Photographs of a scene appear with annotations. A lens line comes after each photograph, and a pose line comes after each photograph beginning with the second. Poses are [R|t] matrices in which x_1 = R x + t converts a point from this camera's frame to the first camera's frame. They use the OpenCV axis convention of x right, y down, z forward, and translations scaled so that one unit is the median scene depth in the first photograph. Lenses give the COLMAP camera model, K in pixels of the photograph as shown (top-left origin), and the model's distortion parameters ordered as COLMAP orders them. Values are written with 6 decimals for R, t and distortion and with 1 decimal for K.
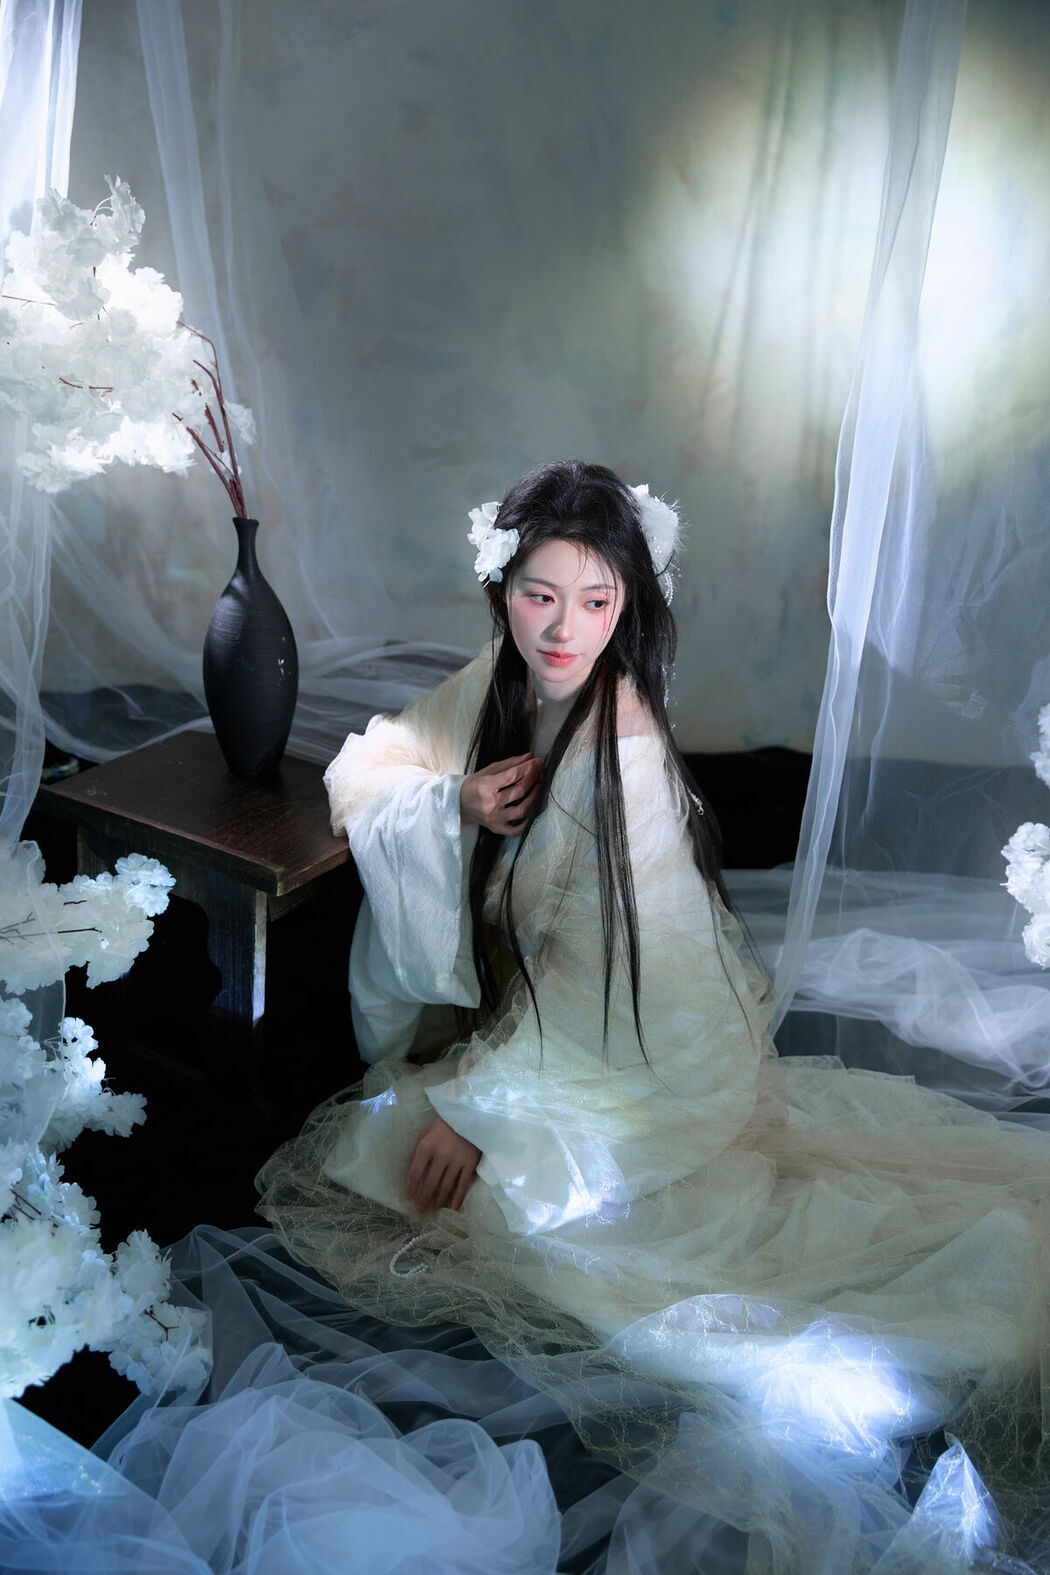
lens RADIAL K [[1966.8, 0, 585.0], [0, 1966.8, 788.0], [0, 0, 1]] dist [-0.040375, -0.062589]
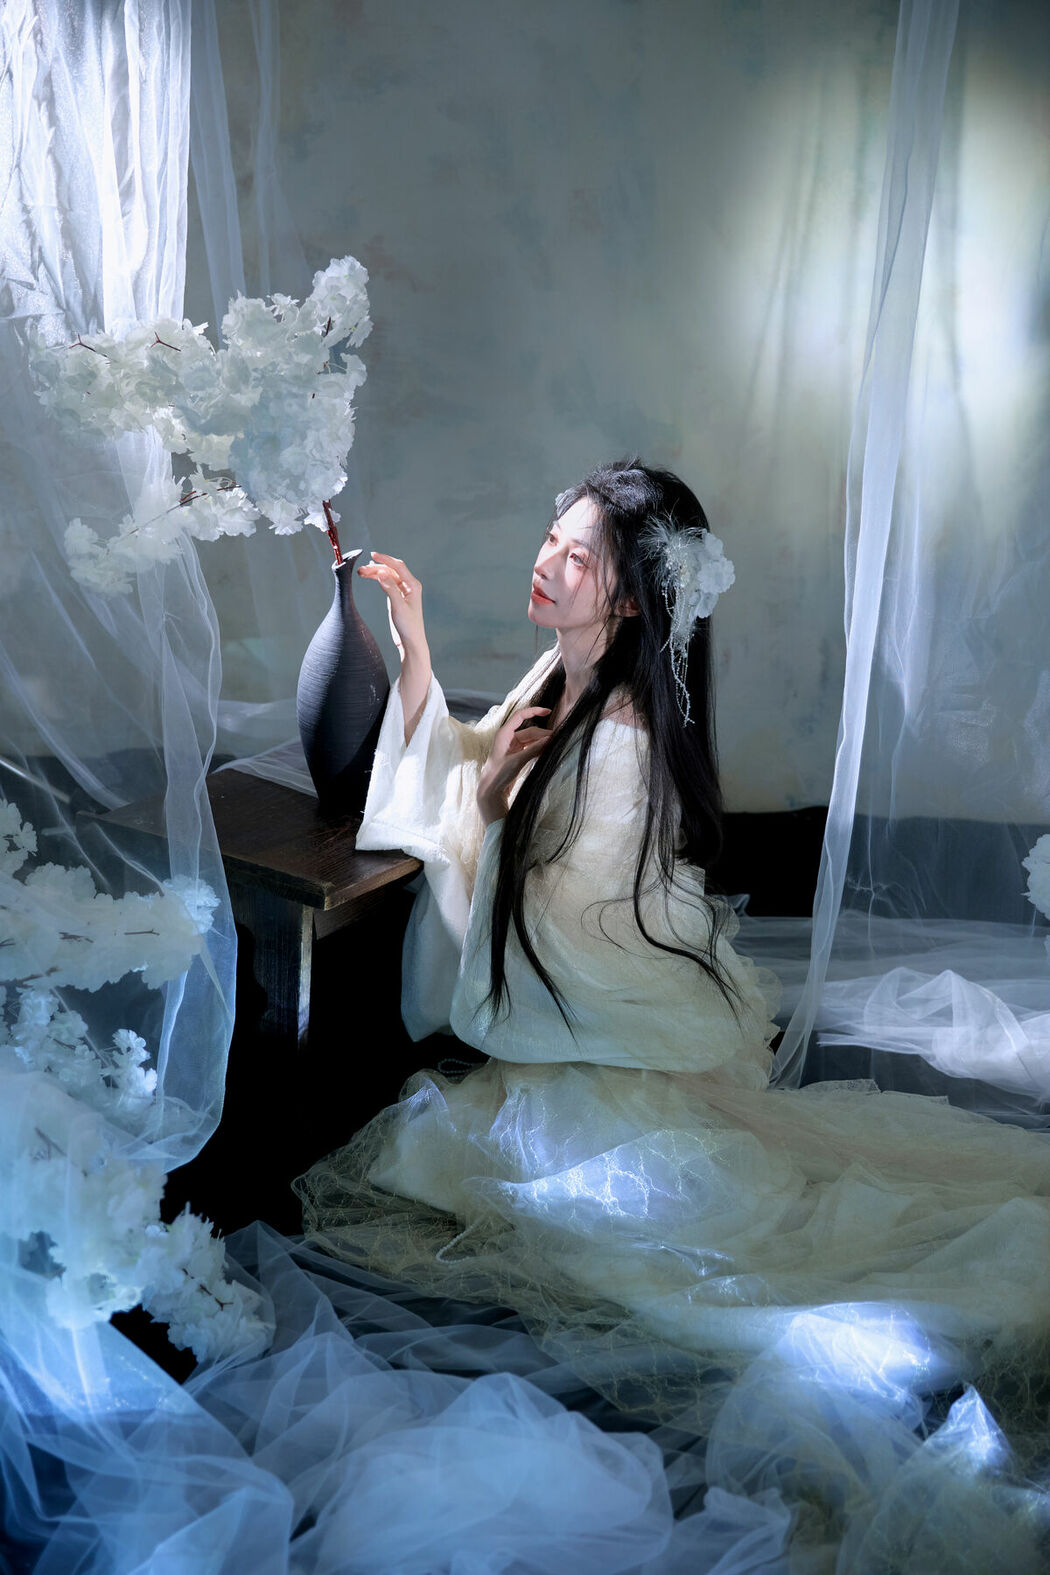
lens RADIAL K [[2529.1, 0, 525.0], [0, 2529.1, 787.5], [0, 0, 1]] dist [-0.004318, -0.082051]
pose [[0.999203, -0.004930, -0.039620, 0.003099], [0.001625, 0.996546, -0.083022, 0.103008], [0.039892, 0.082892, 0.995760, -0.341686]]
